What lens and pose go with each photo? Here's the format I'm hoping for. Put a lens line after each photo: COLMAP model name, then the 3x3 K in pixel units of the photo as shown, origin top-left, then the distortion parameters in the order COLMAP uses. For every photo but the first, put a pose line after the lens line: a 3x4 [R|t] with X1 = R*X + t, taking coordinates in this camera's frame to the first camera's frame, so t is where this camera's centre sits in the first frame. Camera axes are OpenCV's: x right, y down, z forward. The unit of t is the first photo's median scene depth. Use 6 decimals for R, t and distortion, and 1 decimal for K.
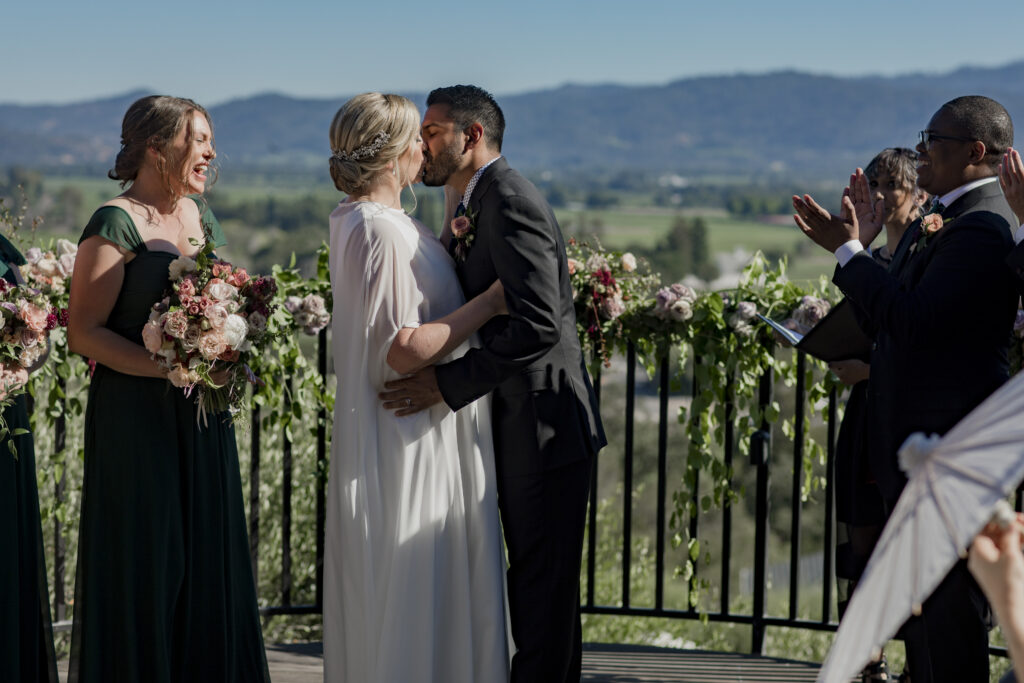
lens RADIAL K [[2438.2, 0, 510.7], [0, 2438.2, 343.7], [0, 0, 1]] dist [0.075400, 0.000000]
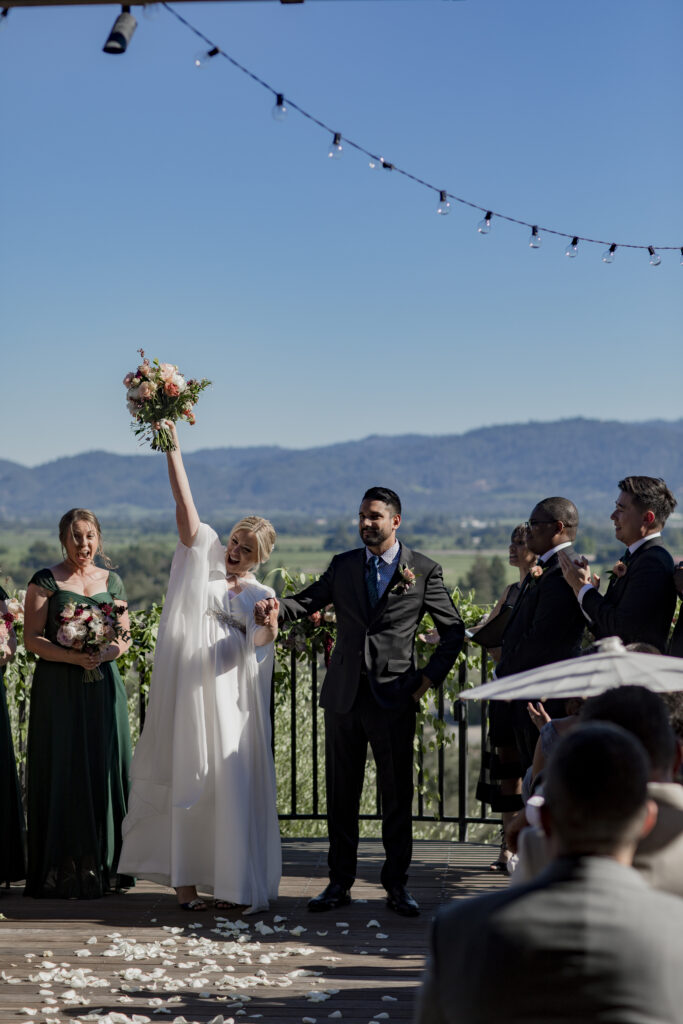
lens RADIAL K [[2438.2, 0, 340.4], [0, 2438.2, 511.9], [0, 0, 1]] dist [0.075400, 0.000000]
pose [[0.999791, -0.019710, 0.005429, 0.017620], [0.020044, 0.997306, -0.070559, 0.024041], [-0.004024, 0.070653, 0.997493, -0.606255]]
